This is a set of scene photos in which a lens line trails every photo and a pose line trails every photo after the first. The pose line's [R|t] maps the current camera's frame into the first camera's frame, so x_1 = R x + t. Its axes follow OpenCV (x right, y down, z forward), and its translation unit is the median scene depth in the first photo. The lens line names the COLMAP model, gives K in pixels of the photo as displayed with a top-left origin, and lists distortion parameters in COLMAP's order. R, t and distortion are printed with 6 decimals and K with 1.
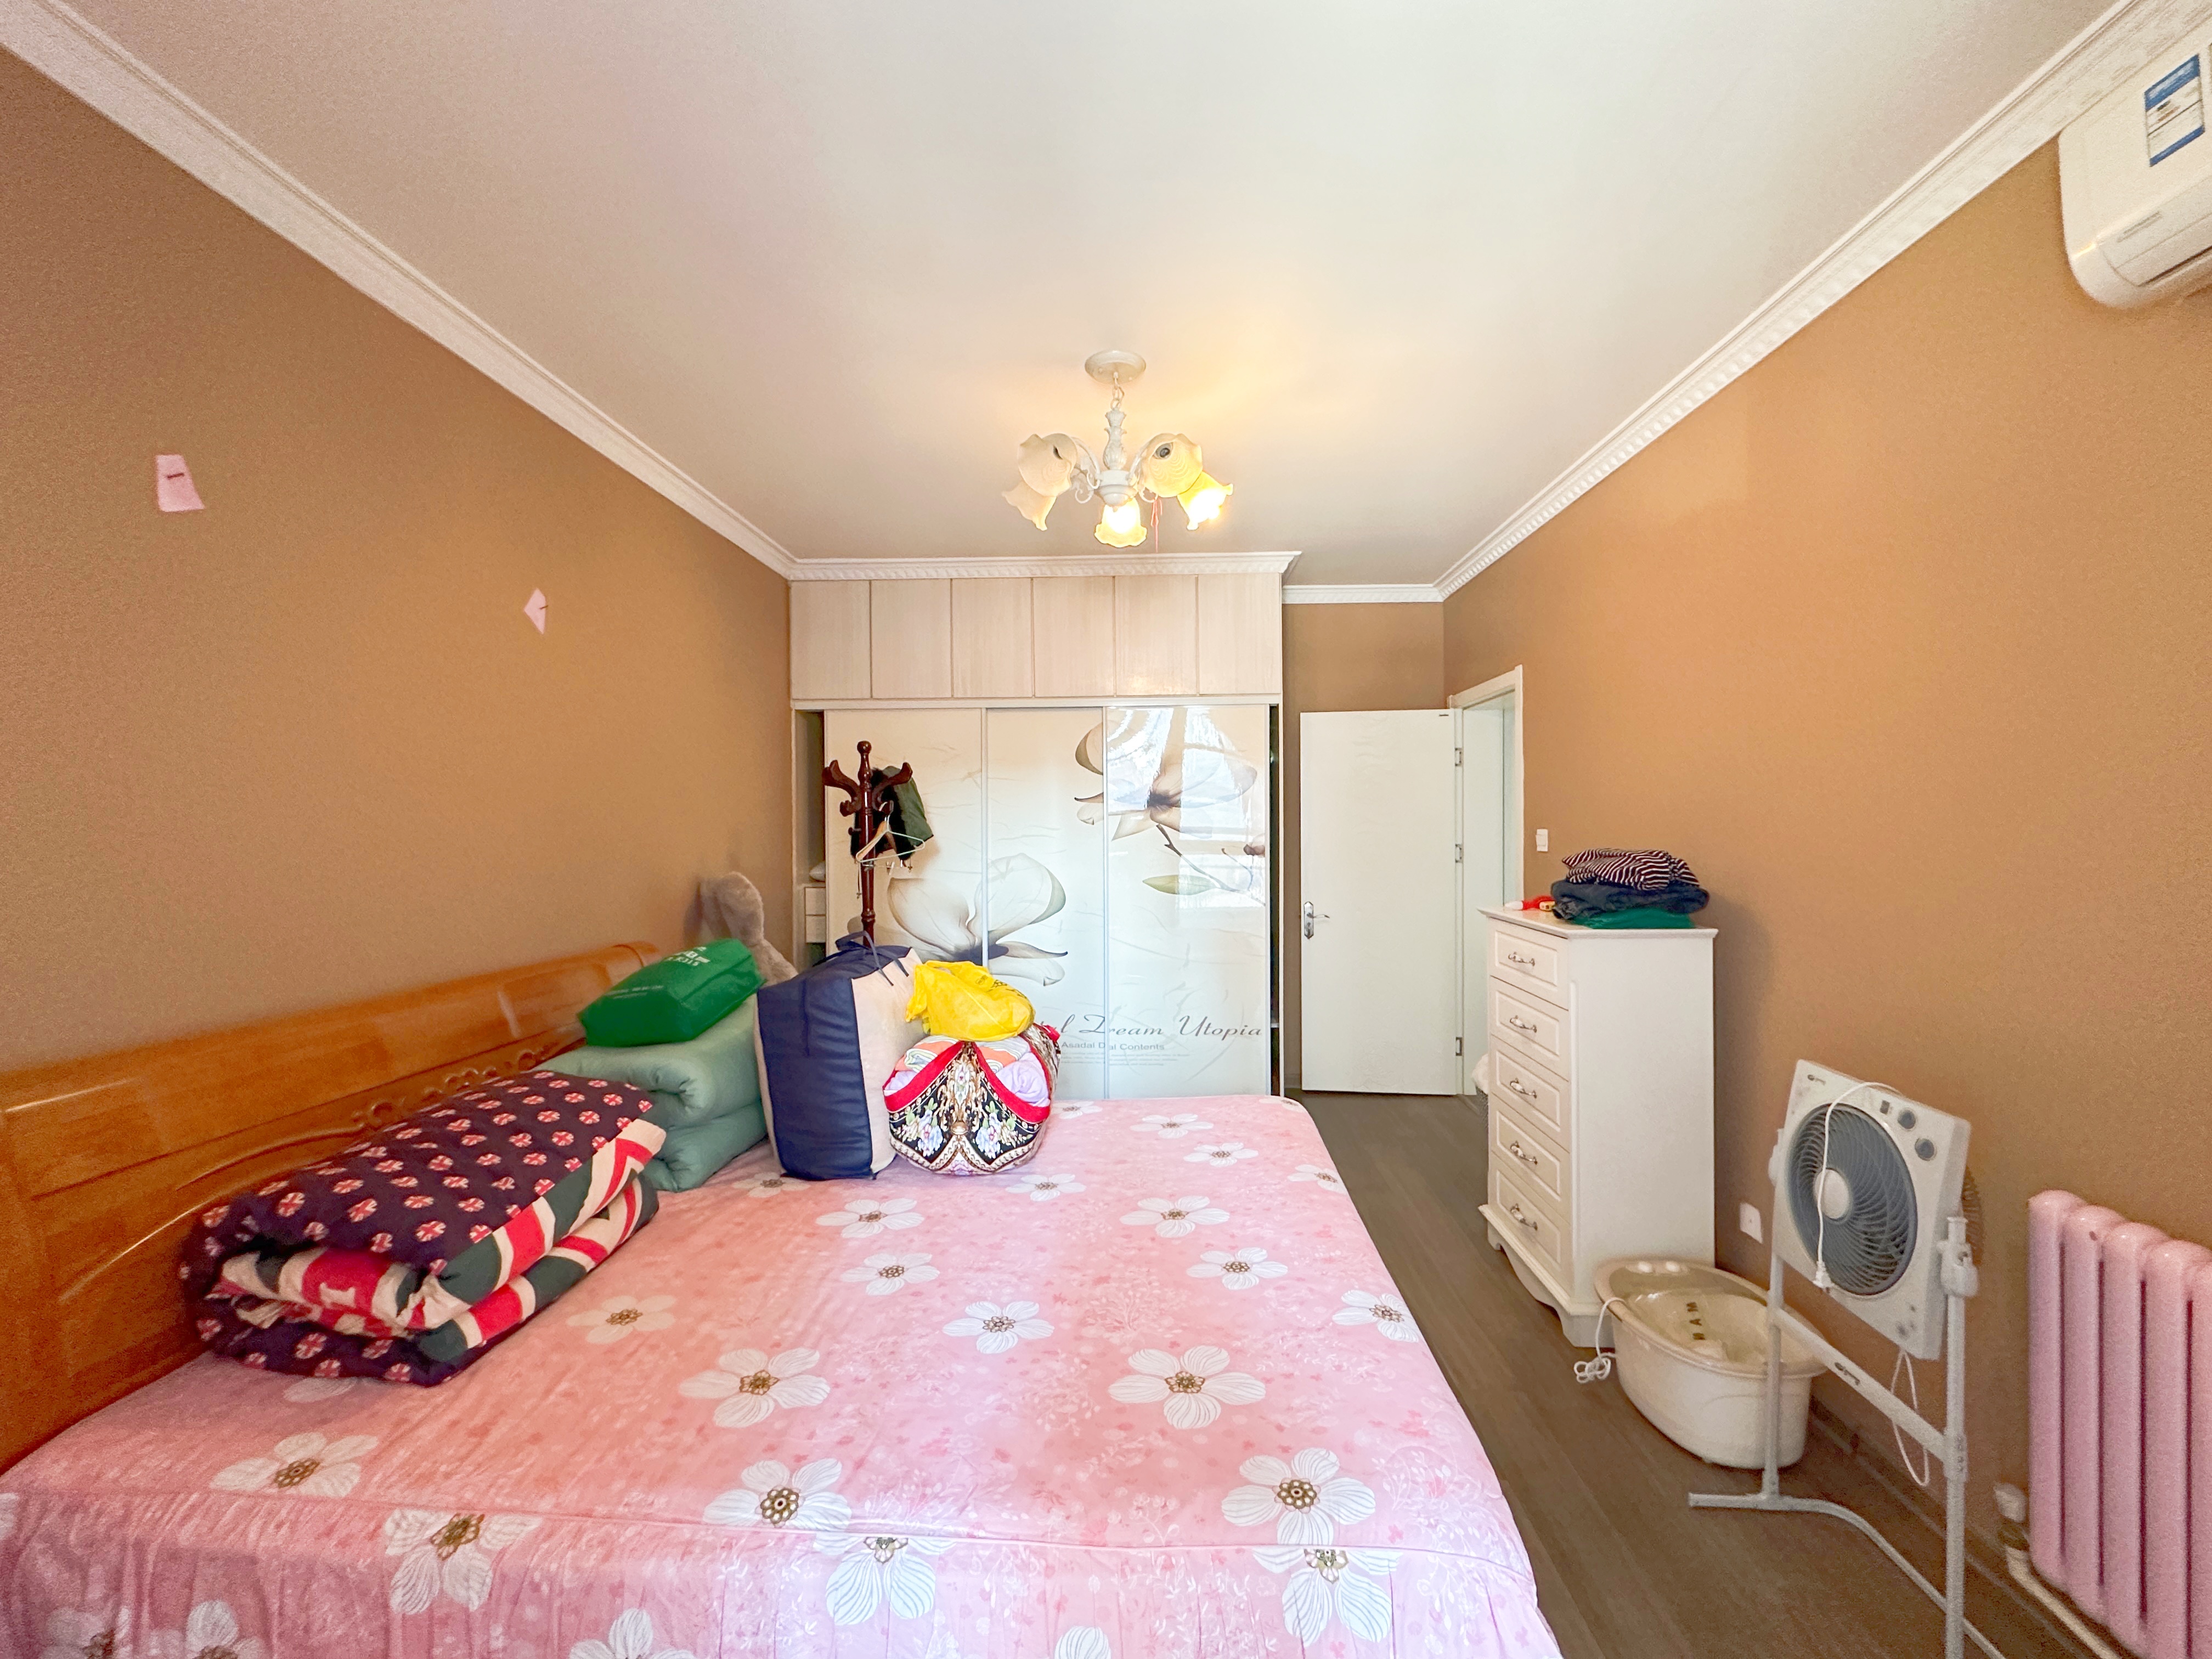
lens RADIAL K [[892.4, 0, 1106.4], [0, 892.4, 823.8], [0, 0, 1]] dist [0.000332, 0.000383]
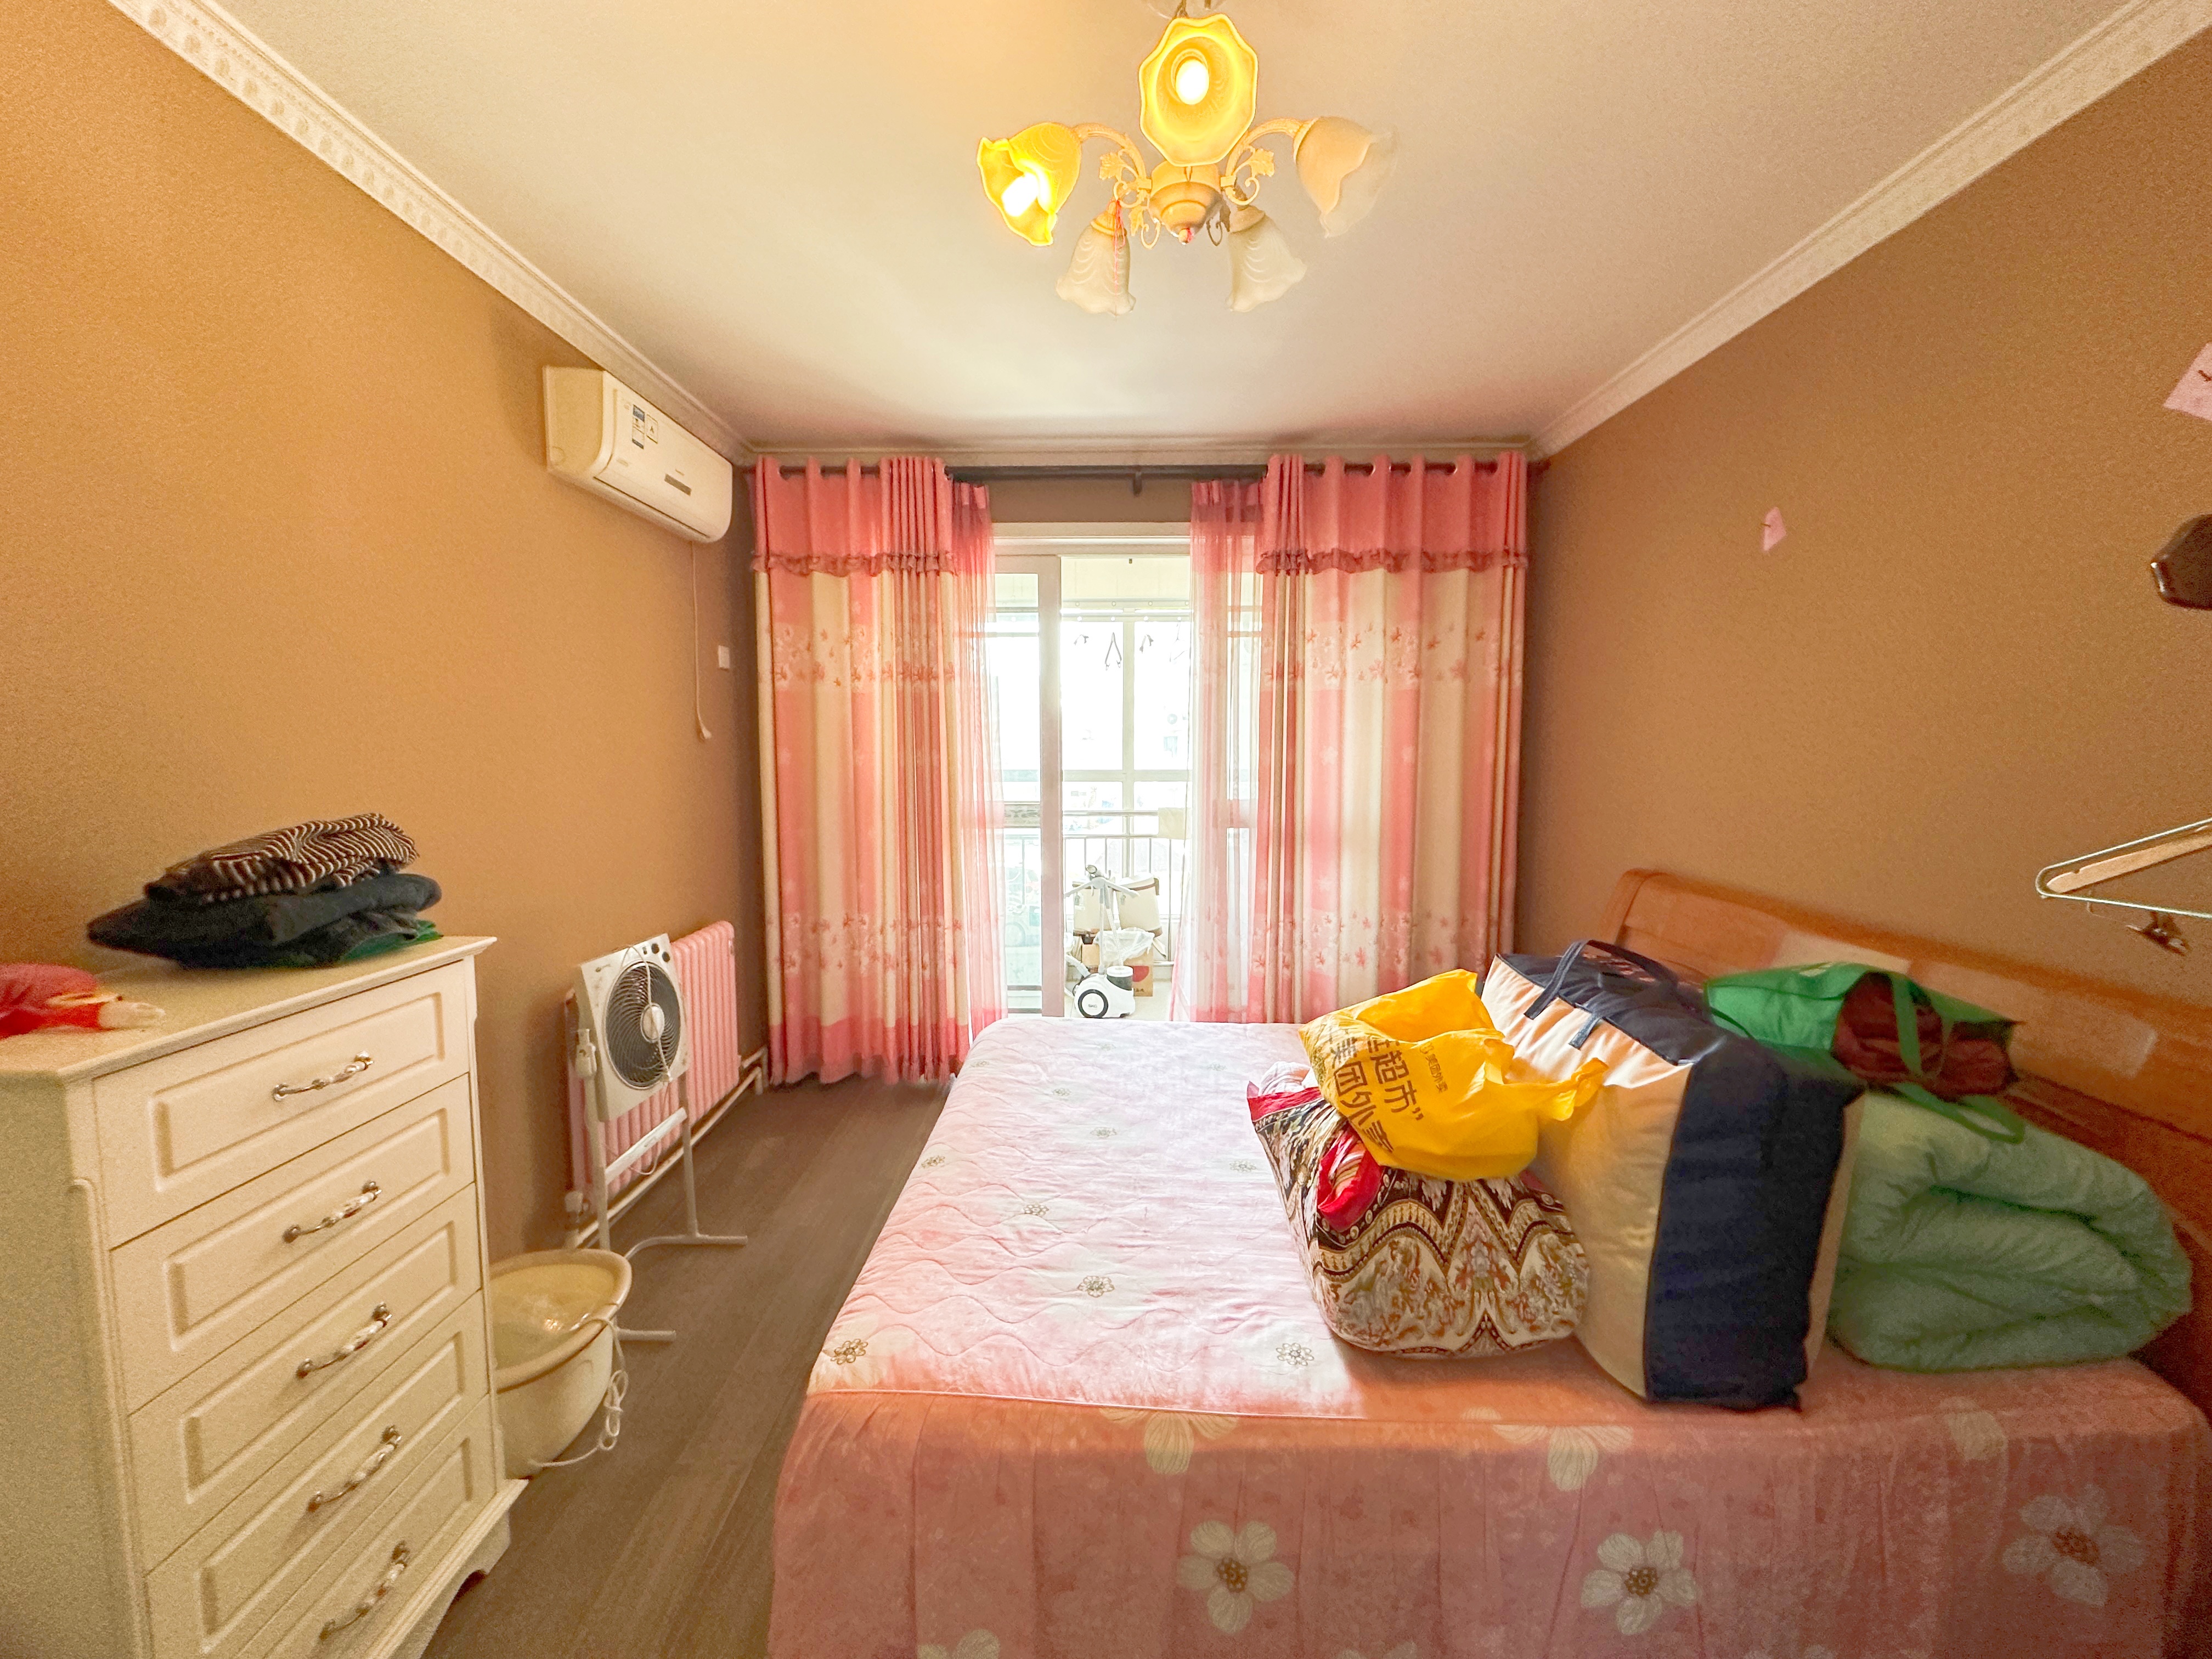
lens RADIAL K [[892.4, 0, 1109.8], [0, 892.4, 821.7], [0, 0, 1]] dist [0.000332, 0.000383]
pose [[-0.999152, 0.008919, -0.040197, 0.123155], [0.005193, 0.995758, 0.091862, -0.034294], [0.040845, 0.091575, -0.994960, 2.274418]]
